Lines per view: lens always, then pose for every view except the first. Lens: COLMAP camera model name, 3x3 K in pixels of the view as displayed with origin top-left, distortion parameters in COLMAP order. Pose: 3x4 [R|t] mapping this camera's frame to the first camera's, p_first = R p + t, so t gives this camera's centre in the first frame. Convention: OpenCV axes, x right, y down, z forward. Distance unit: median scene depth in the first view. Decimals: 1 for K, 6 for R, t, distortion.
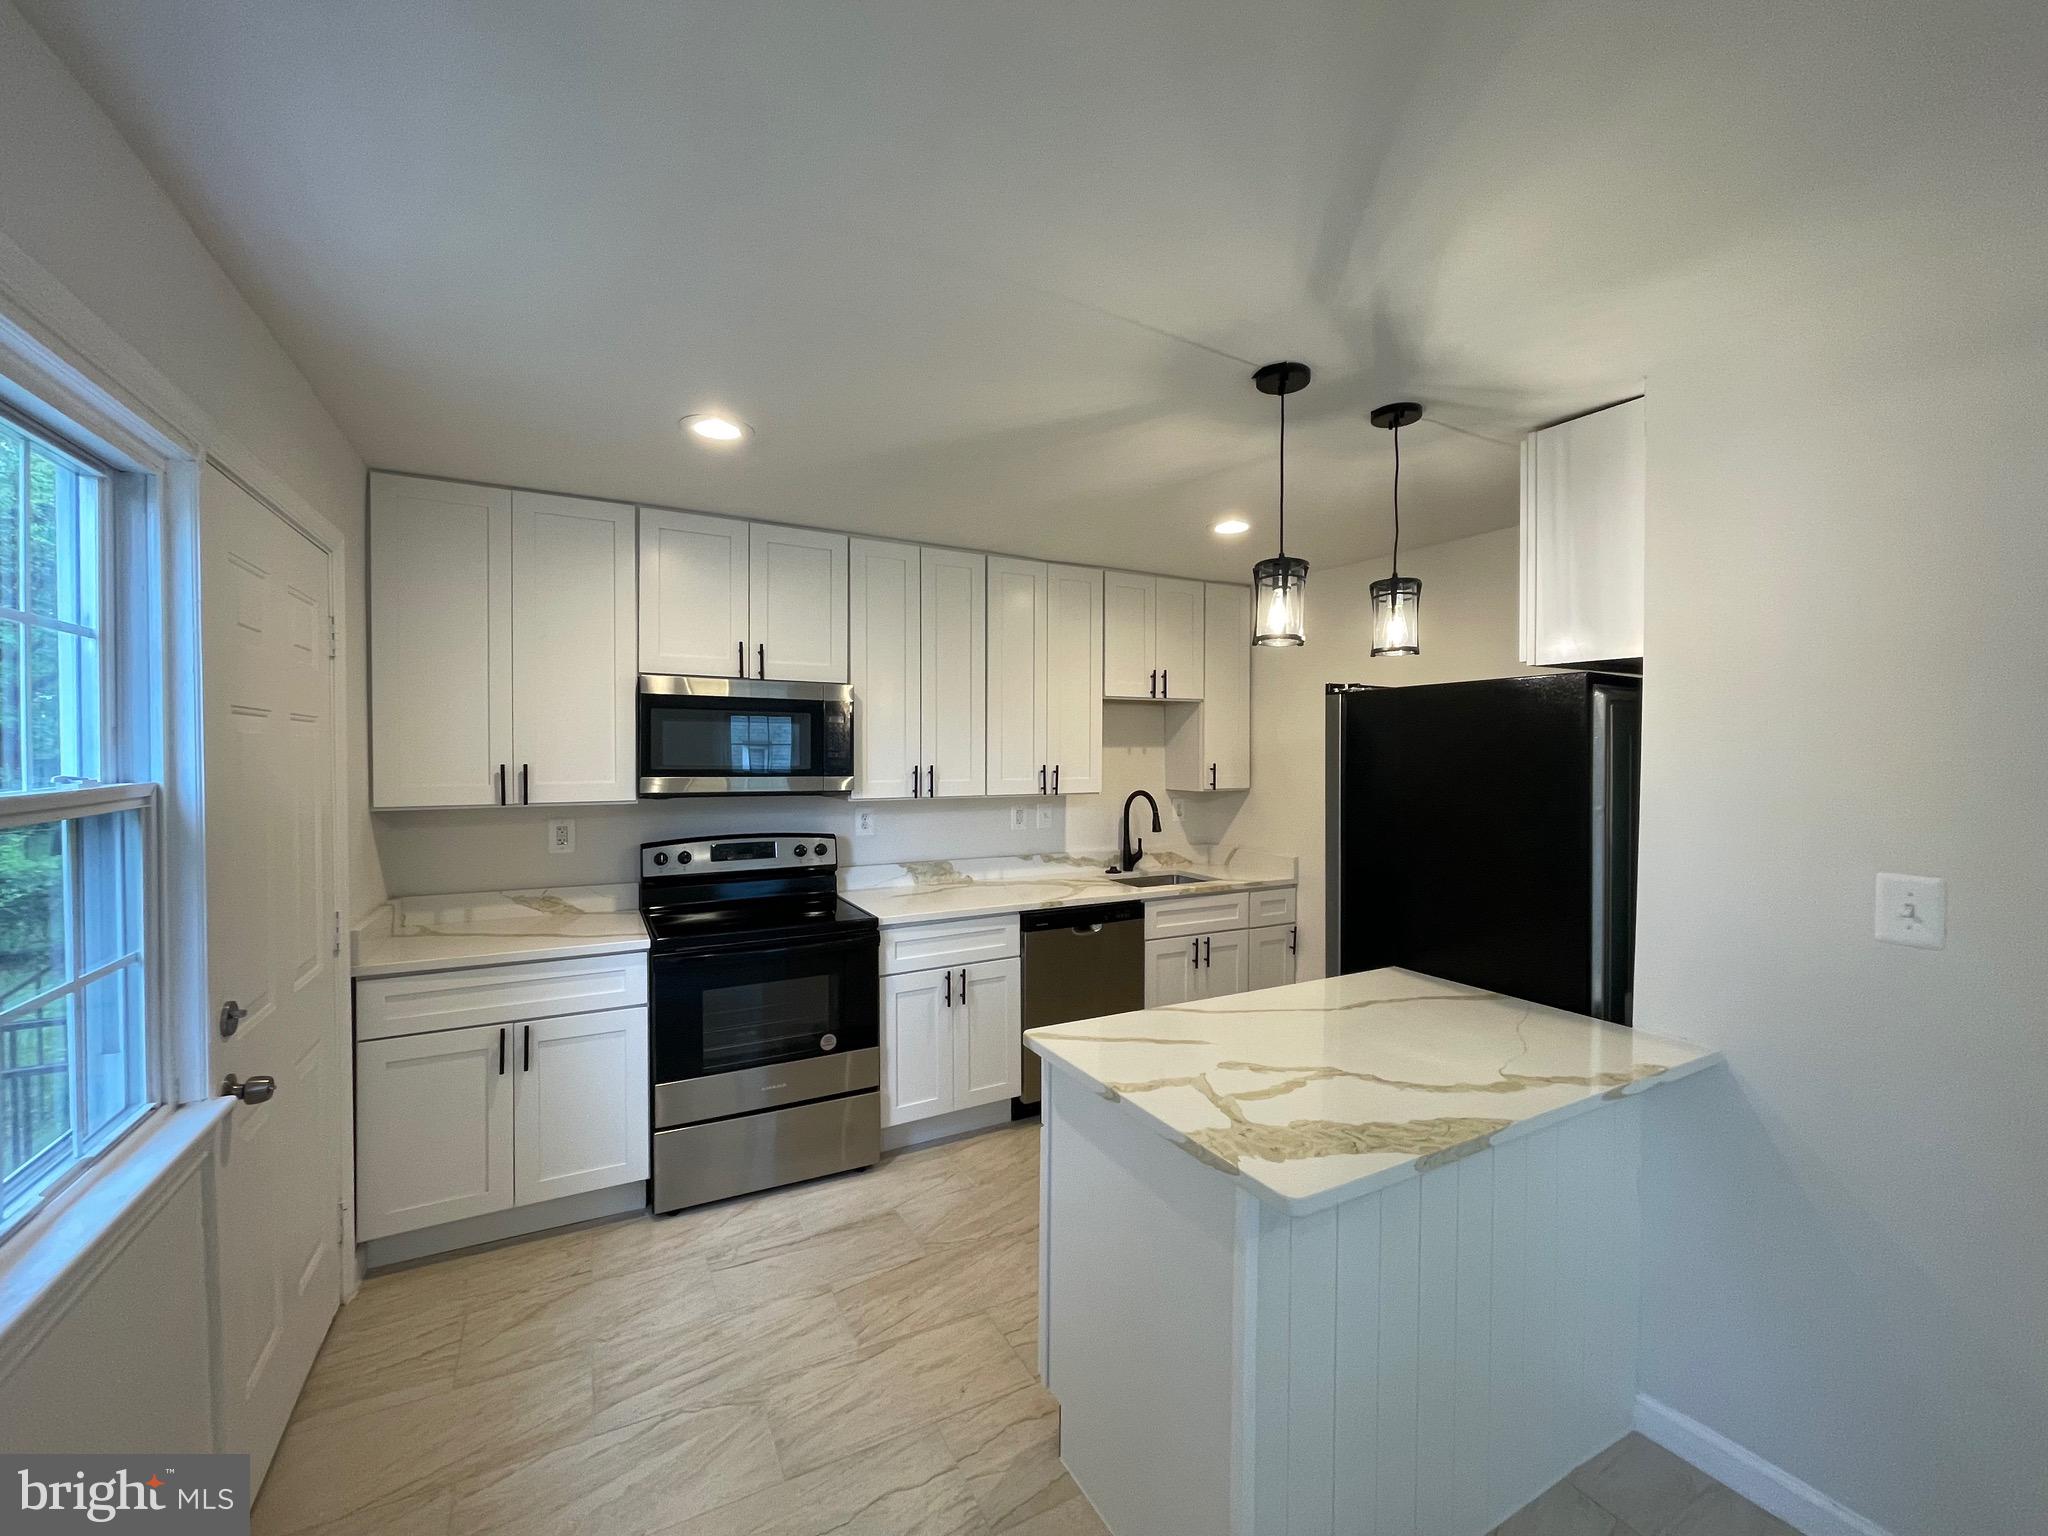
lens RADIAL K [[825.0, 0, 1023.2], [0, 825.0, 763.1], [0, 0, 1]] dist [0.000190, -0.000138]
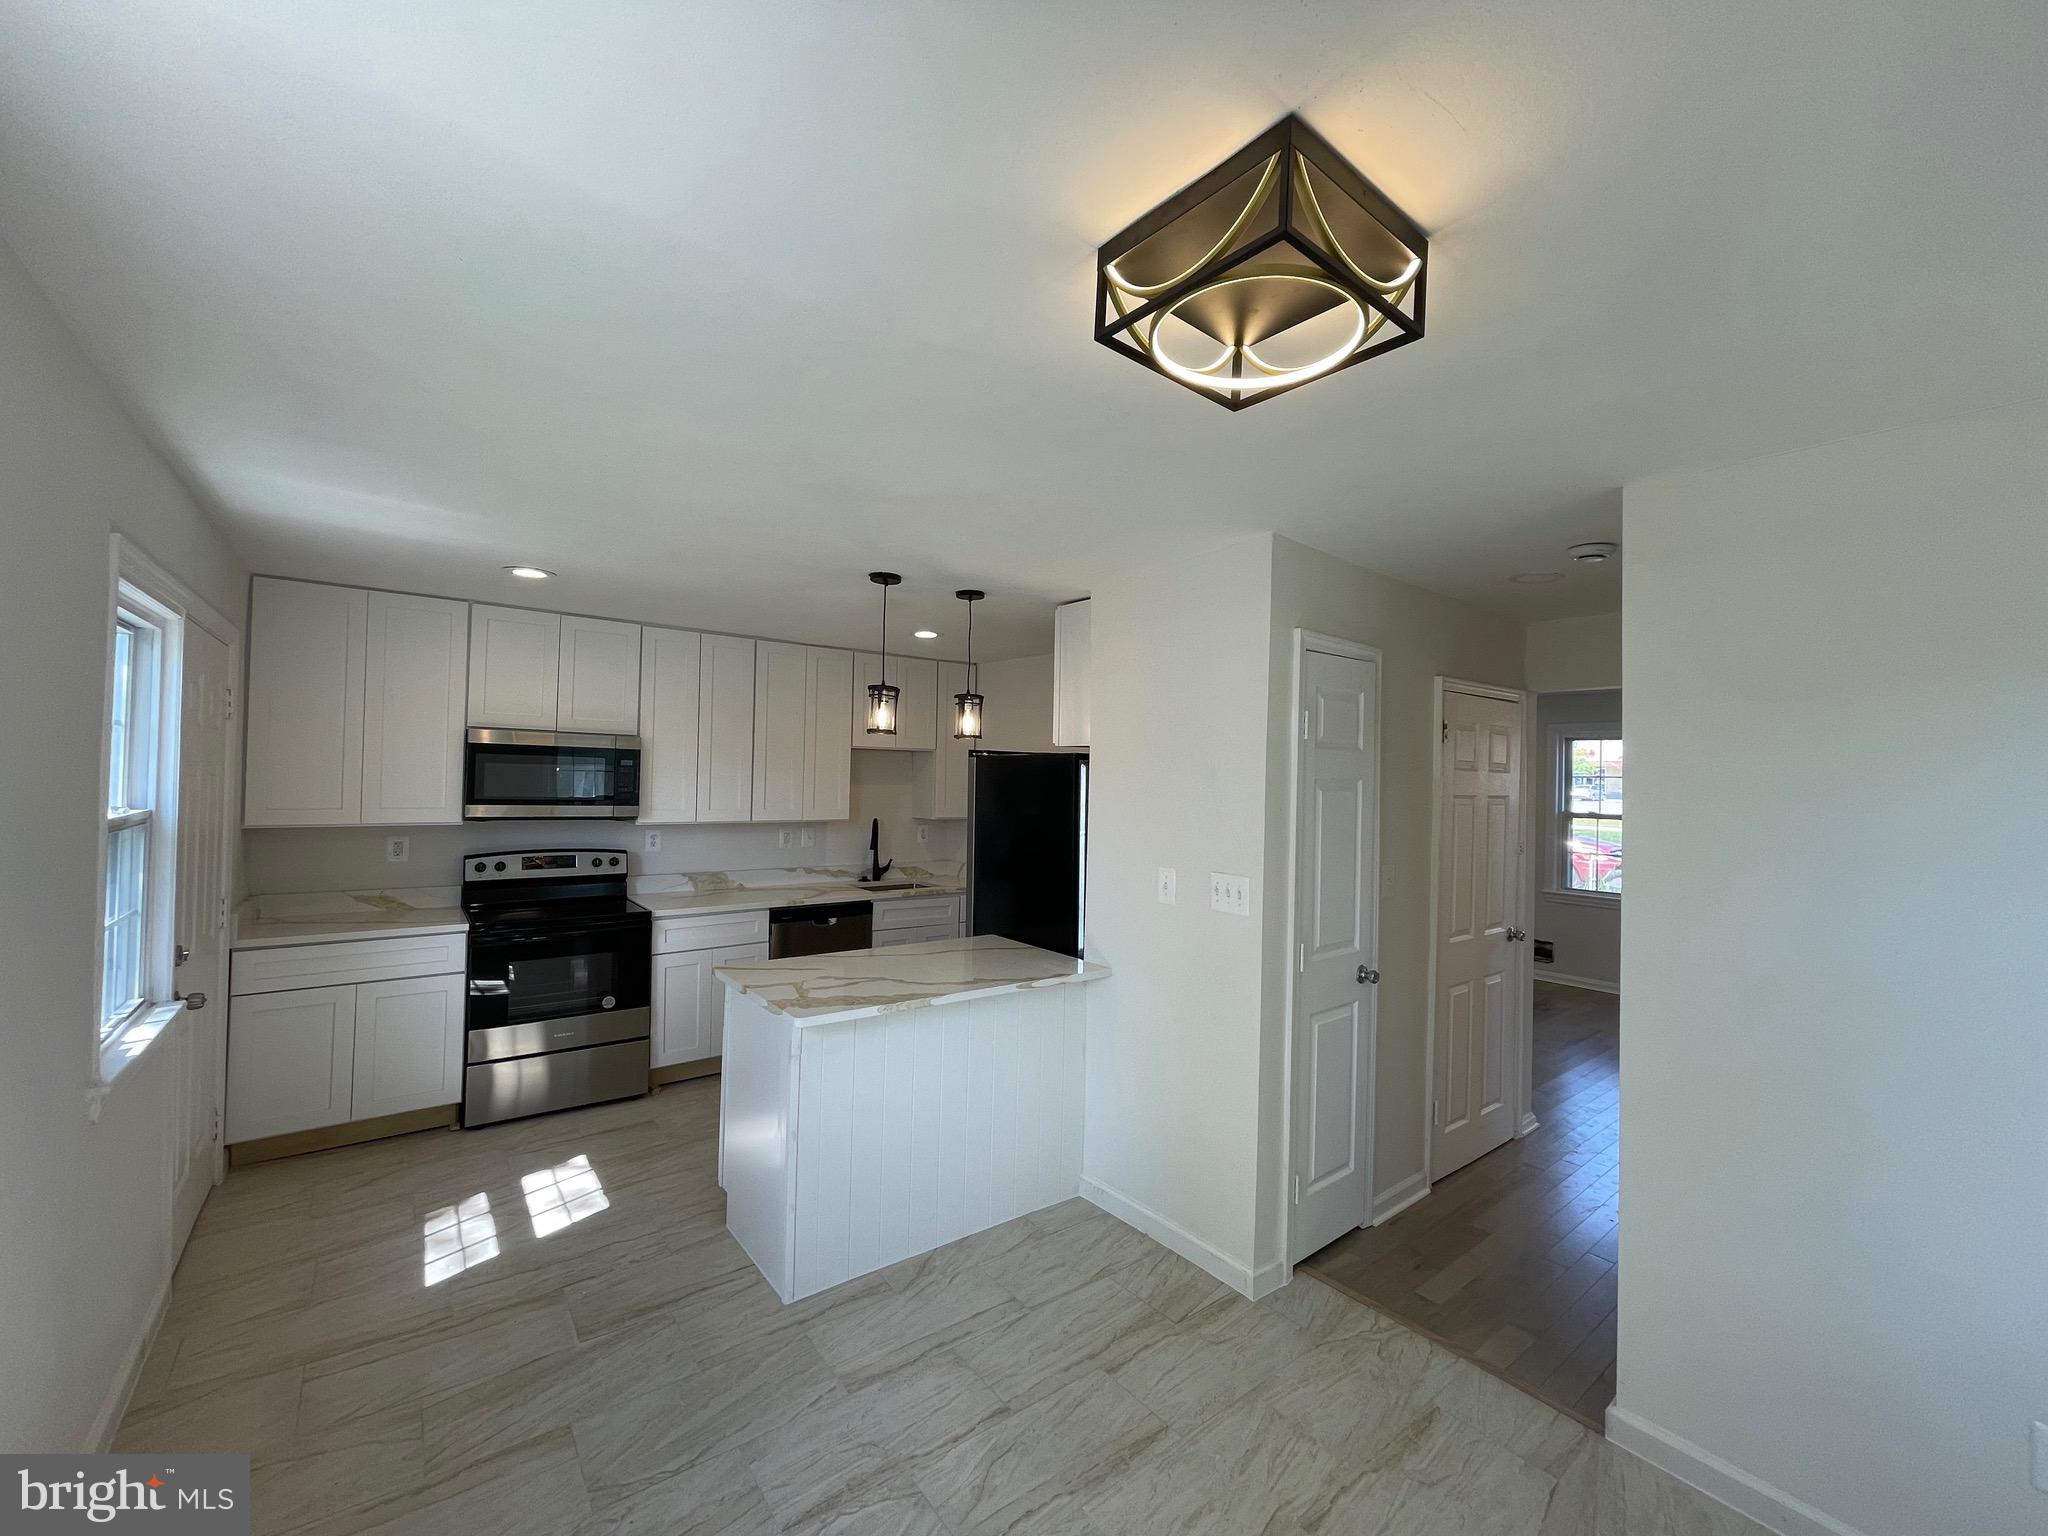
lens RADIAL K [[811.6, 0, 1003.9], [0, 811.6, 768.8], [0, 0, 1]] dist [0.010194, 0.000227]
pose [[0.989209, 0.021202, 0.144969, 0.198551], [-0.017452, 0.999481, -0.027092, -0.020577], [-0.145468, 0.024270, 0.989065, -0.419210]]
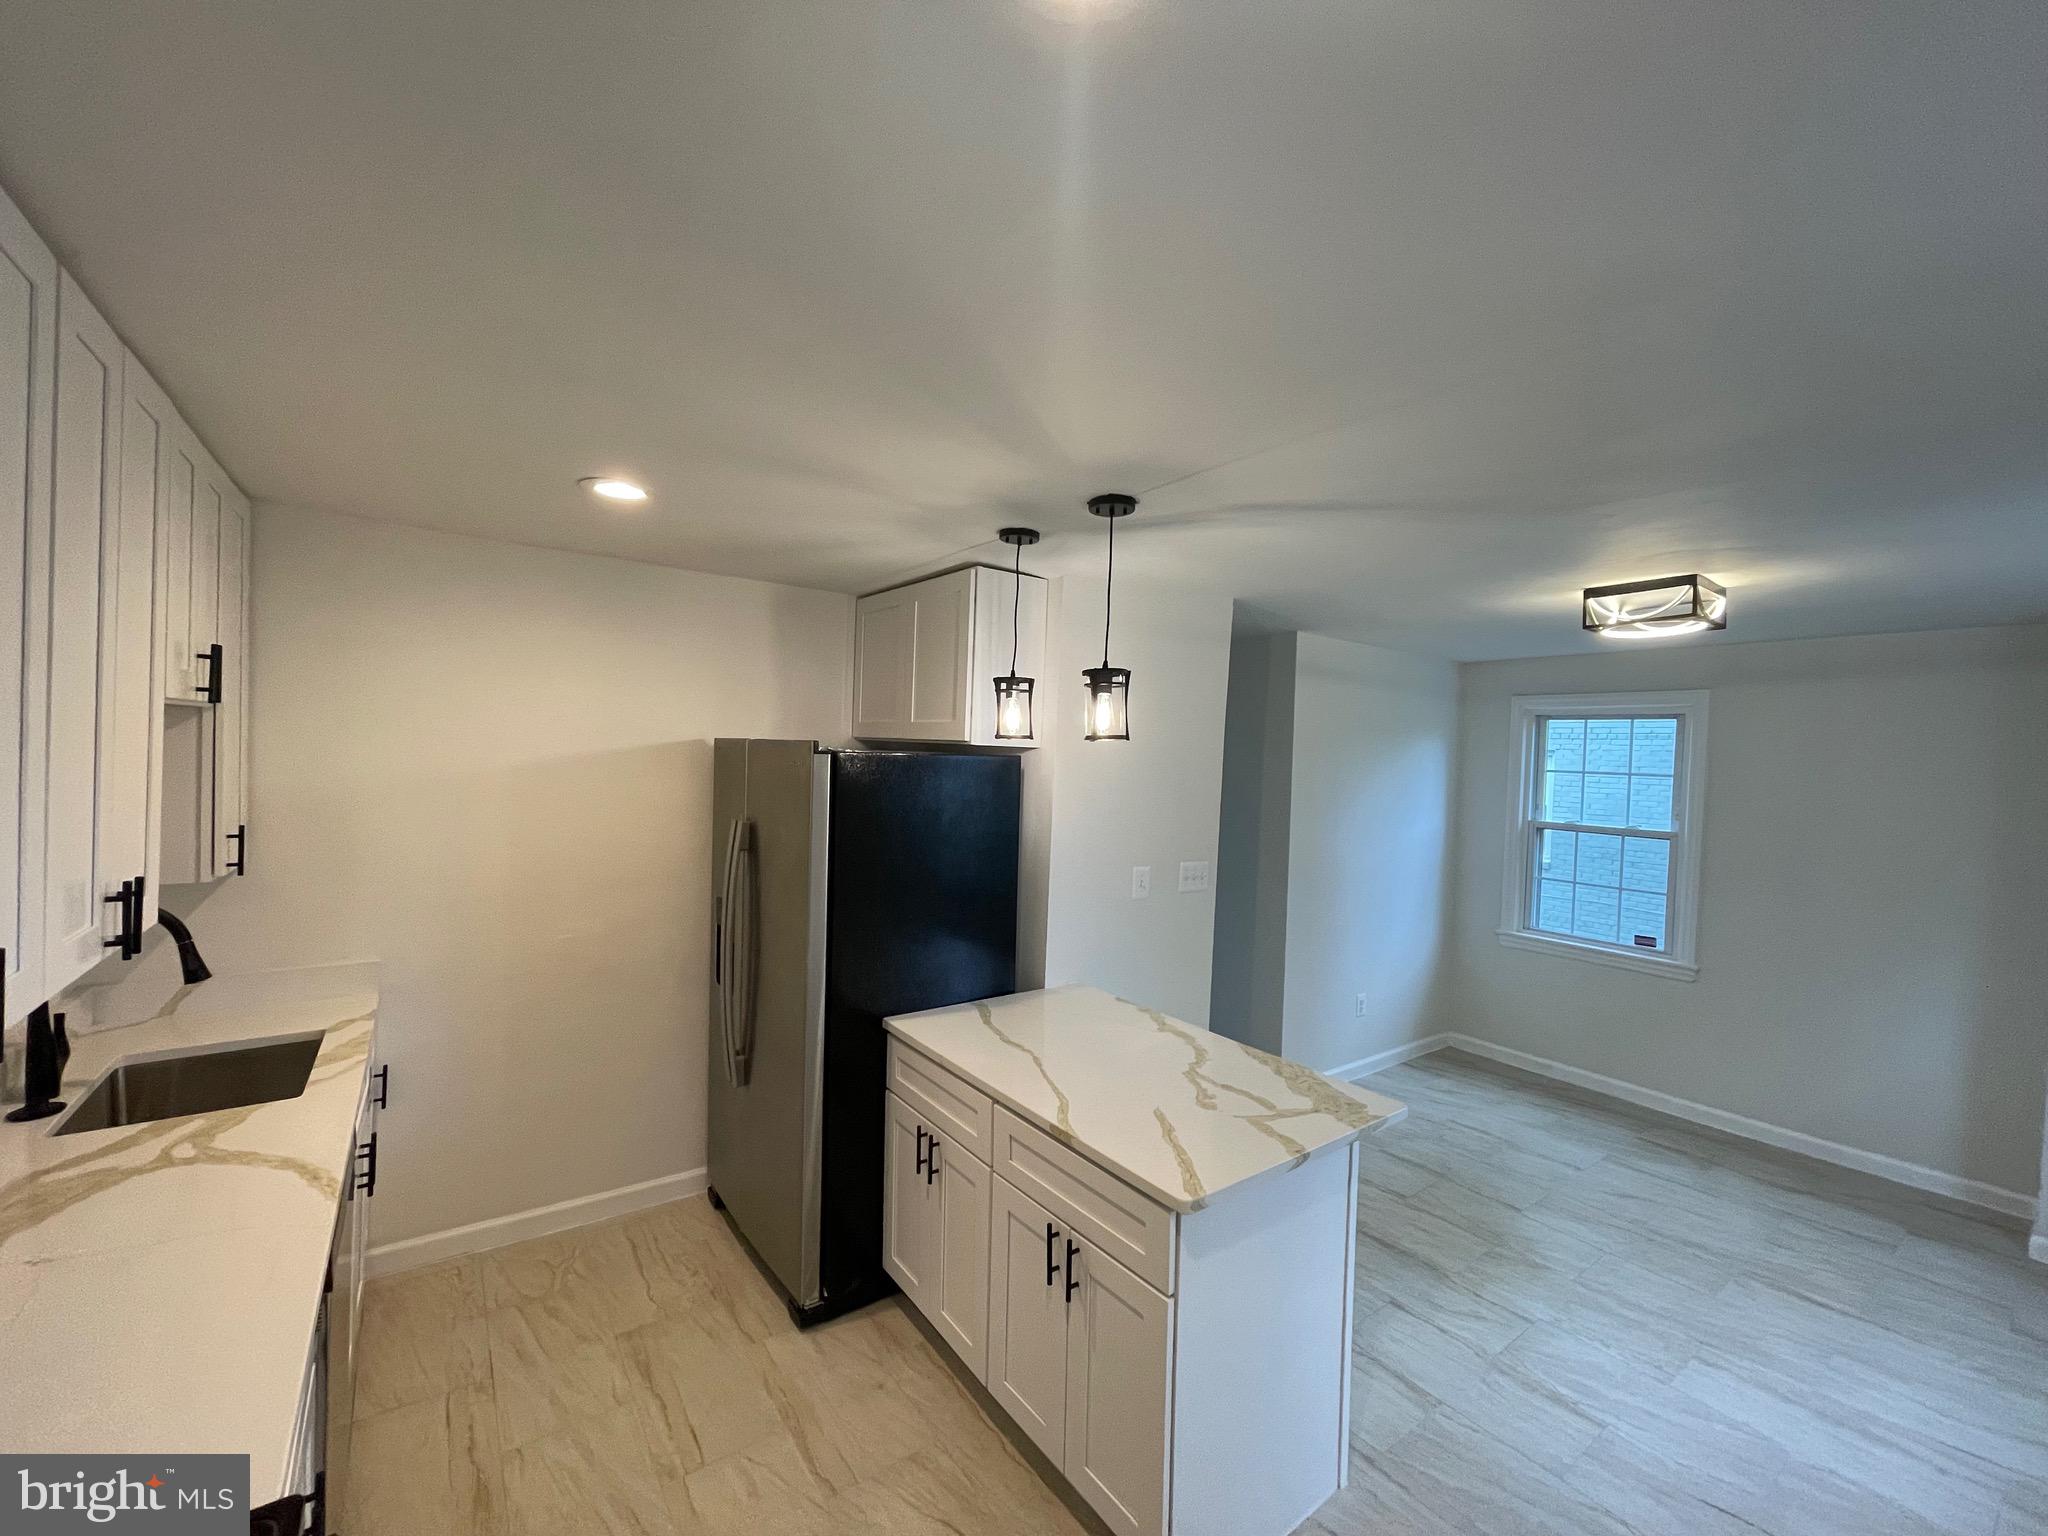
lens RADIAL K [[829.3, 0, 1027.3], [0, 829.3, 762.2], [0, 0, 1]] dist [-0.001520, -0.000123]
pose [[-0.136195, -0.021570, 0.990447, -0.482988], [-0.023595, 0.999550, 0.018523, -0.080453], [-0.990401, -0.020847, -0.136643, 0.770277]]
